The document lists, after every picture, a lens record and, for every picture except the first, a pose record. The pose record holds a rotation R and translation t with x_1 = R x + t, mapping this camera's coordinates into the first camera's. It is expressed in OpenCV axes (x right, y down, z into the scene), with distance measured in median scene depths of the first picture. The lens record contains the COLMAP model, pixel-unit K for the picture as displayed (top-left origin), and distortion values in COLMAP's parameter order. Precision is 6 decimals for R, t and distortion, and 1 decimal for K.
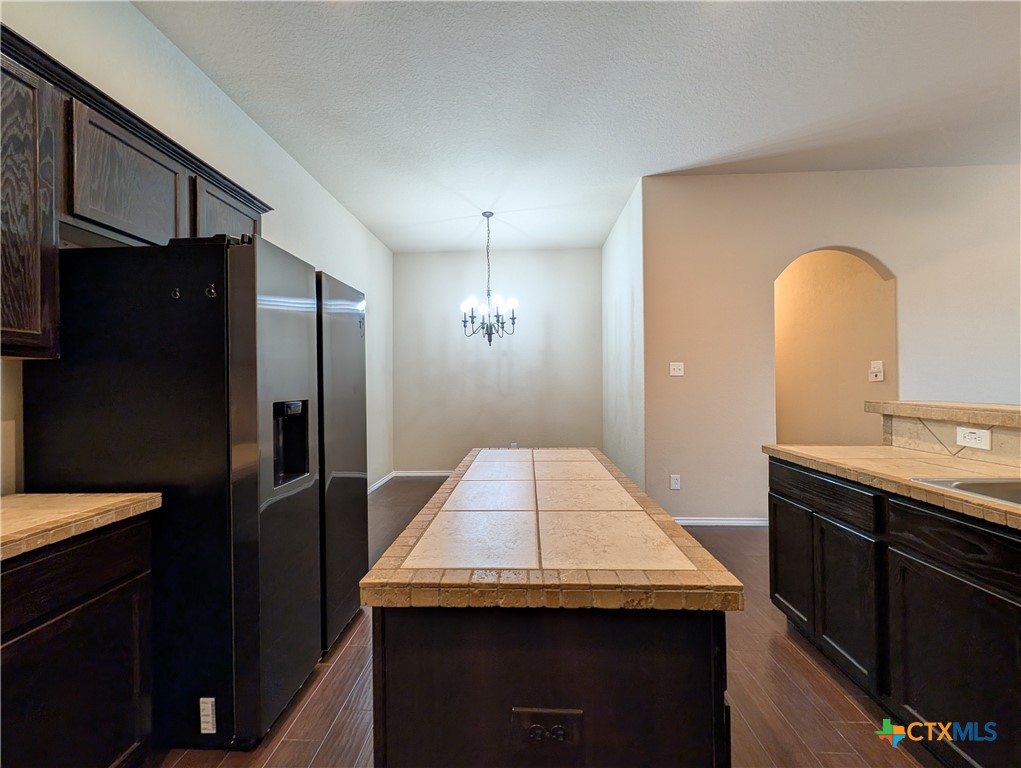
lens RADIAL K [[392.8, 0, 509.3], [0, 392.8, 389.5], [0, 0, 1]] dist [0.001948, -0.000952]
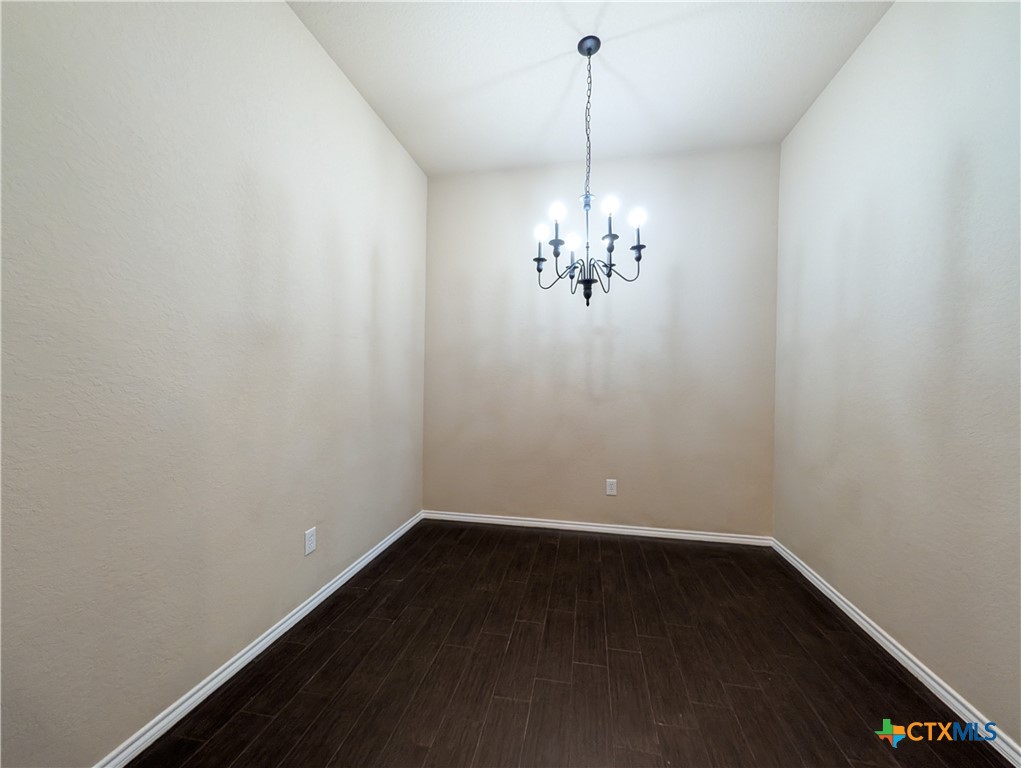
lens RADIAL K [[392.8, 0, 509.5], [0, 392.8, 385.7], [0, 0, 1]] dist [0.001948, -0.000952]
pose [[0.987690, 0.020012, -0.155142, -0.068118], [-0.020260, 0.999795, -0.000016, -0.005126], [0.155109, 0.003159, 0.987892, 0.480387]]
